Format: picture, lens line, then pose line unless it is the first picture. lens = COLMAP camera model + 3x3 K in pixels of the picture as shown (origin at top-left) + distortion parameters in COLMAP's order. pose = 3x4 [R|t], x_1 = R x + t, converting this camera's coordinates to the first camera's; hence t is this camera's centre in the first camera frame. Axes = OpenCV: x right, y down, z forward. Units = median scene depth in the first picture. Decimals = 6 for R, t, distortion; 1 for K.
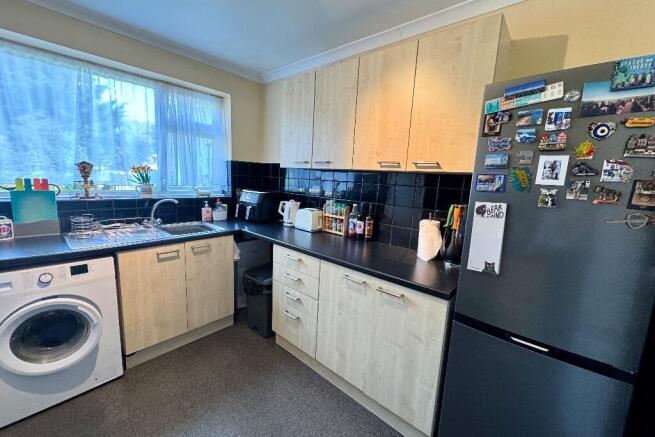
lens RADIAL K [[261.2, 0, 327.5], [0, 261.2, 218.5], [0, 0, 1]] dist [-0.000815, 0.000070]
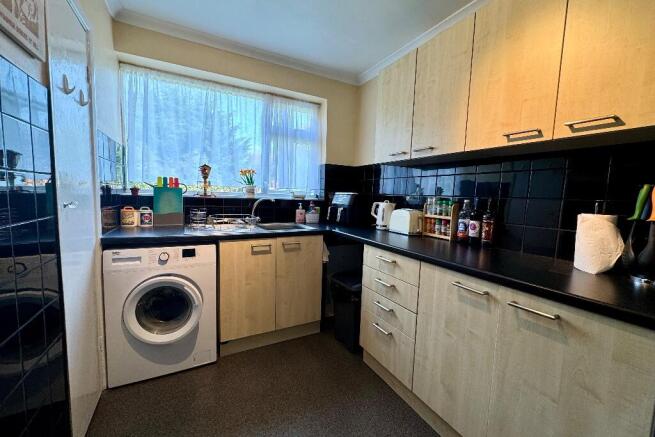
lens RADIAL K [[261.2, 0, 327.5], [0, 261.2, 218.5], [0, 0, 1]] dist [-0.000815, 0.000070]
pose [[0.936774, 0.012771, -0.349702, -0.013807], [-0.041225, 0.996403, -0.074043, 0.082103], [0.347498, 0.083778, 0.933930, 0.121831]]
